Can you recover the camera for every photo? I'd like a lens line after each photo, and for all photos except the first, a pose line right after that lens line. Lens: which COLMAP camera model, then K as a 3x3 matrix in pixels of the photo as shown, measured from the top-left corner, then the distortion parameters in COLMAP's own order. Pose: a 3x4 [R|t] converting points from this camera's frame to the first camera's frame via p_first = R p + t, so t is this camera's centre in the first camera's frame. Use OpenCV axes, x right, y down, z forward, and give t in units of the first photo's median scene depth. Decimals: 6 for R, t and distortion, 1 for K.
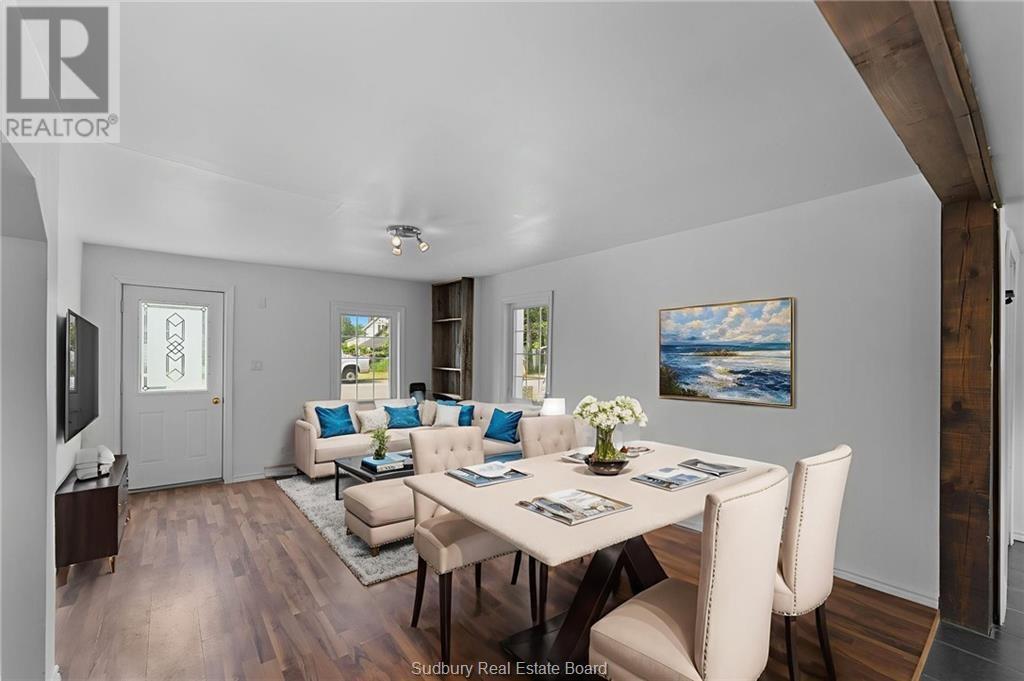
lens RADIAL K [[426.9, 0, 504.5], [0, 426.9, 356.5], [0, 0, 1]] dist [0.001258, -0.000911]
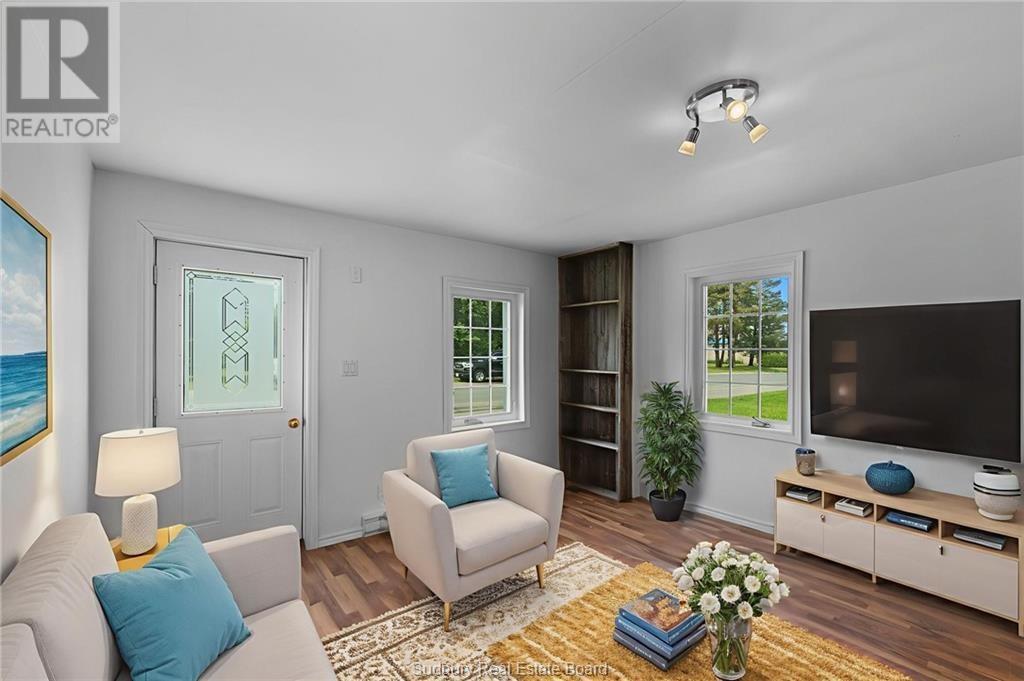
lens RADIAL K [[426.9, 0, 498.3], [0, 426.9, 353.6], [0, 0, 1]] dist [0.001258, -0.000911]
pose [[0.999957, -0.005716, -0.007343, -0.298689], [0.005694, 0.999979, -0.003072, 0.000879], [0.007360, 0.003030, 0.999968, 0.291312]]
